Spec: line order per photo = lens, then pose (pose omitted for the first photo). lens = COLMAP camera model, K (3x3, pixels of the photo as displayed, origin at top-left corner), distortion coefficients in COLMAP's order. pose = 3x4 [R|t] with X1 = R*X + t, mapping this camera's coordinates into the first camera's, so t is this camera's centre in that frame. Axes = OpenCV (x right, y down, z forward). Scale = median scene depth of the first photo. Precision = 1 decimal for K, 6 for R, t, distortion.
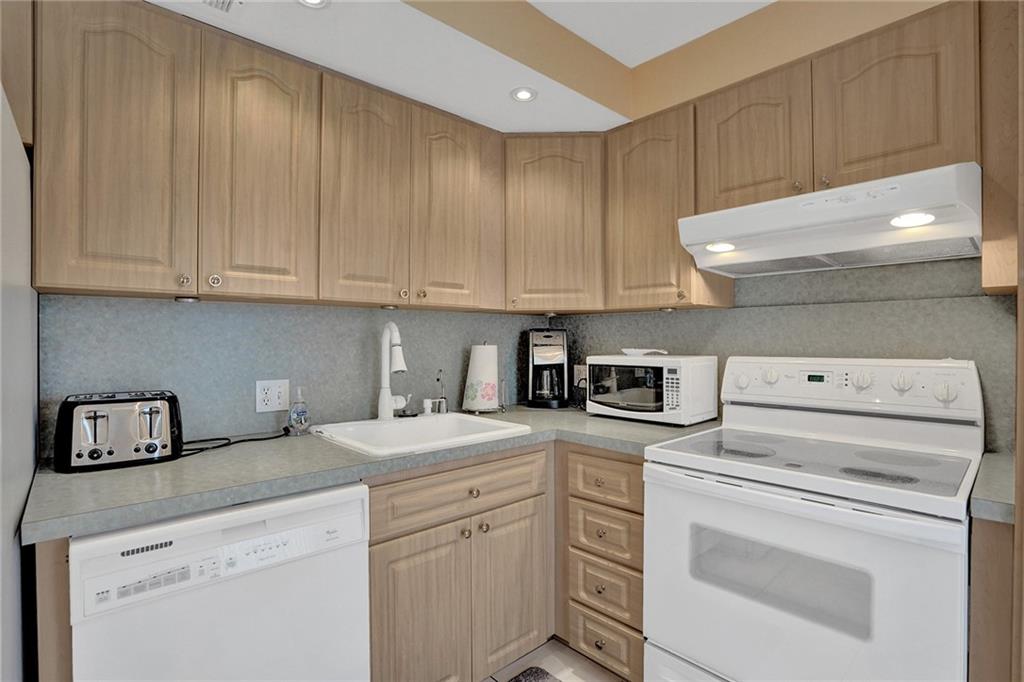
lens RADIAL K [[494.2, 0, 504.2], [0, 494.2, 341.5], [0, 0, 1]] dist [-0.046139, 0.019814]
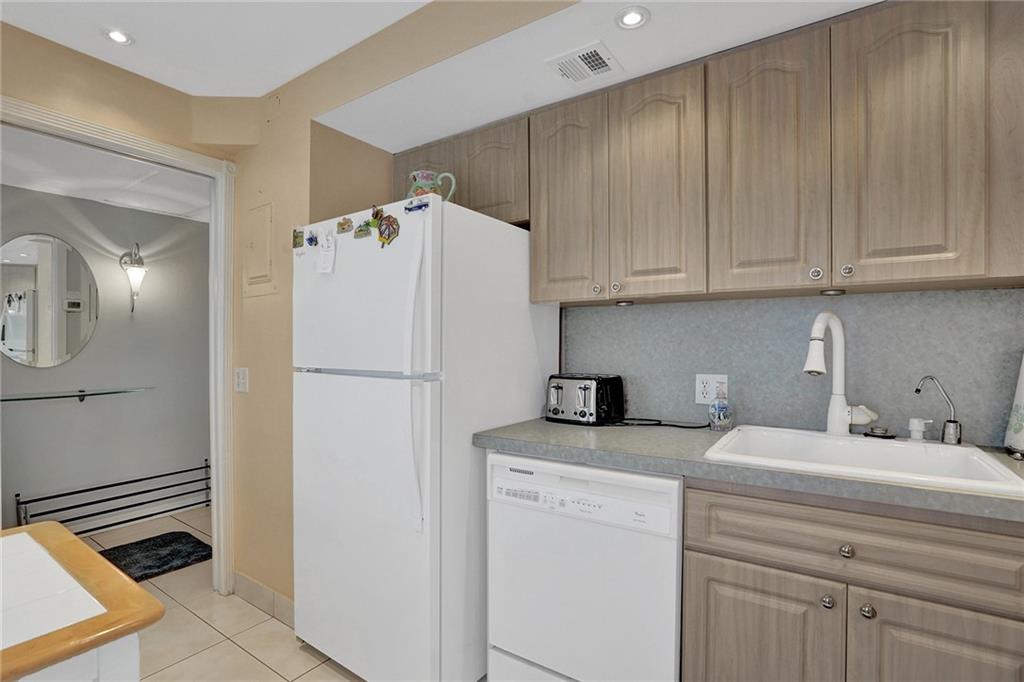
lens RADIAL K [[494.2, 0, 504.2], [0, 494.2, 341.5], [0, 0, 1]] dist [-0.046139, 0.019814]
pose [[0.238651, -0.007454, -0.971077, 0.473831], [-0.003824, 0.999956, -0.008615, 0.021963], [0.971098, 0.005769, 0.238612, 0.362181]]
